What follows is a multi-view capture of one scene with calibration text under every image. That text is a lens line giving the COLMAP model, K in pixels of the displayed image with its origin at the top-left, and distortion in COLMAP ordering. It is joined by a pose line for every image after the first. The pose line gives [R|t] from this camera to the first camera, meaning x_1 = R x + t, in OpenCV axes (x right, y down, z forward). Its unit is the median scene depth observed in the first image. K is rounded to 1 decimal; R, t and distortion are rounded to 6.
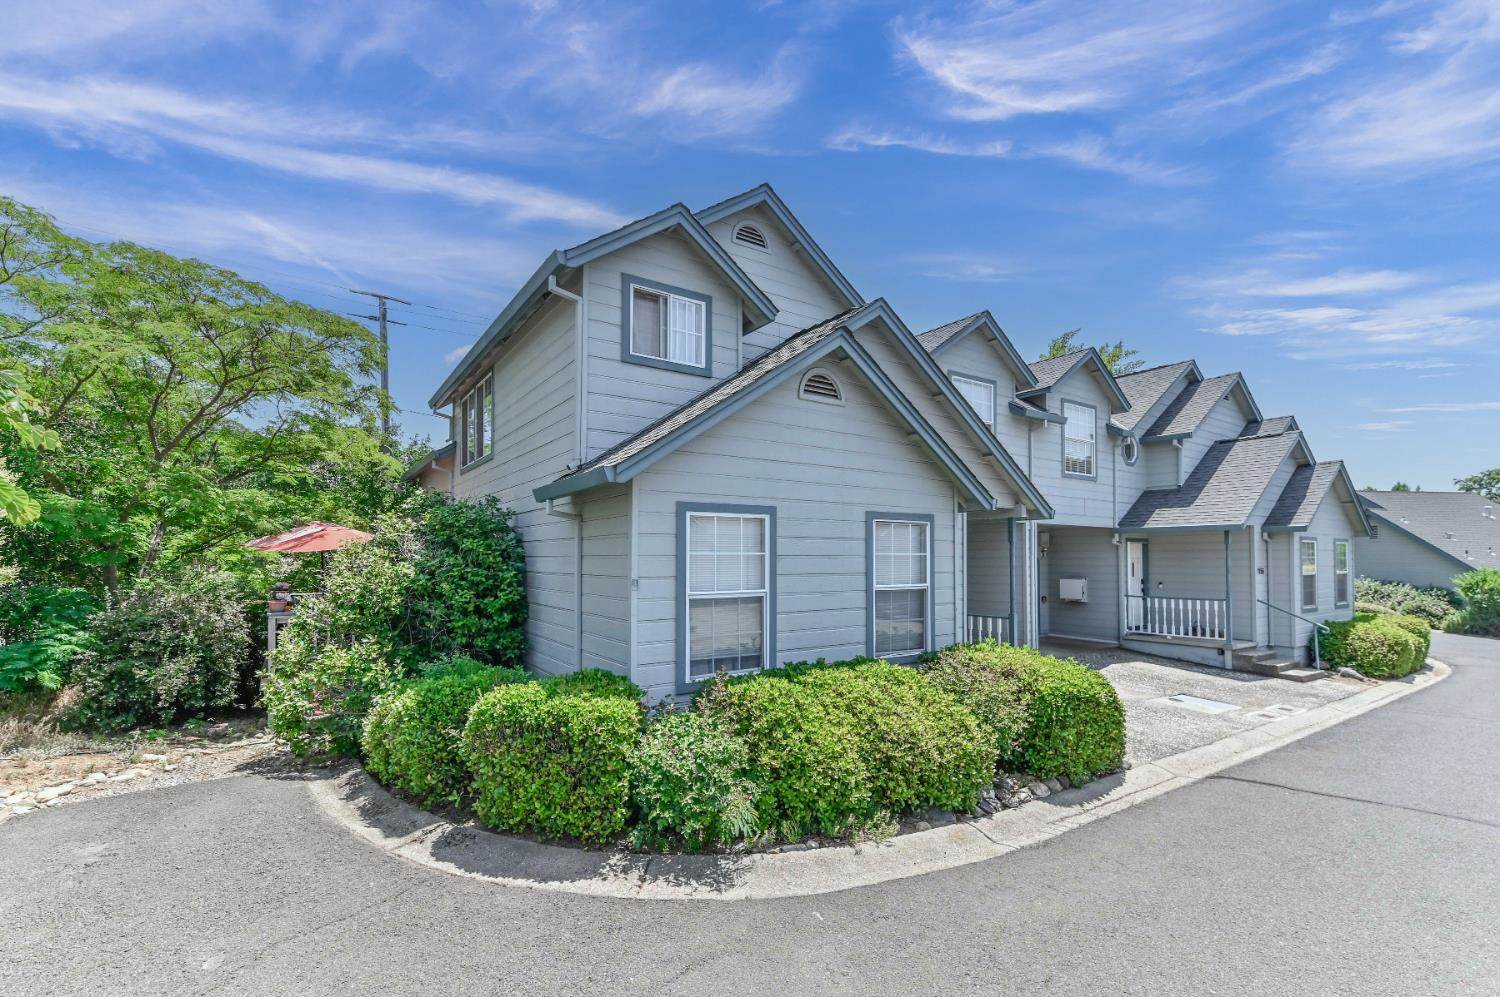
lens RADIAL K [[674.9, 0, 738.0], [0, 674.9, 535.3], [0, 0, 1]] dist [0.003902, -0.000973]
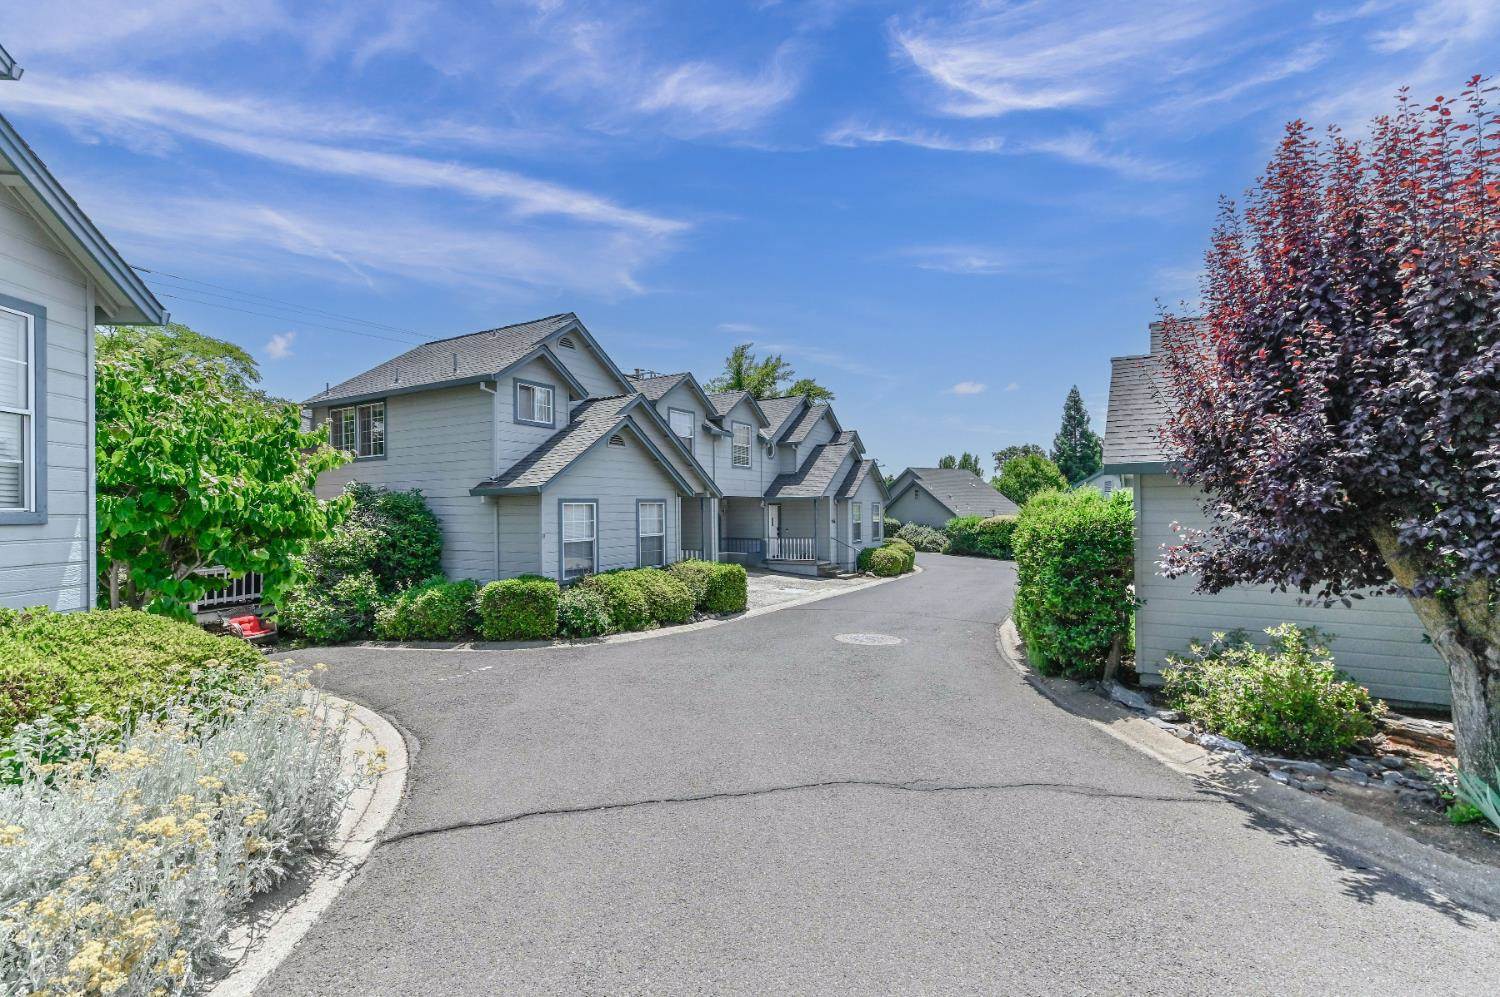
lens RADIAL K [[662.4, 0, 765.1], [0, 662.4, 519.5], [0, 0, 1]] dist [0.010543, -0.006330]
pose [[0.891590, -0.017581, 0.452502, -0.327981], [-0.003768, 0.998924, 0.046234, -0.058645], [-0.452828, -0.042927, 0.890564, -0.861918]]
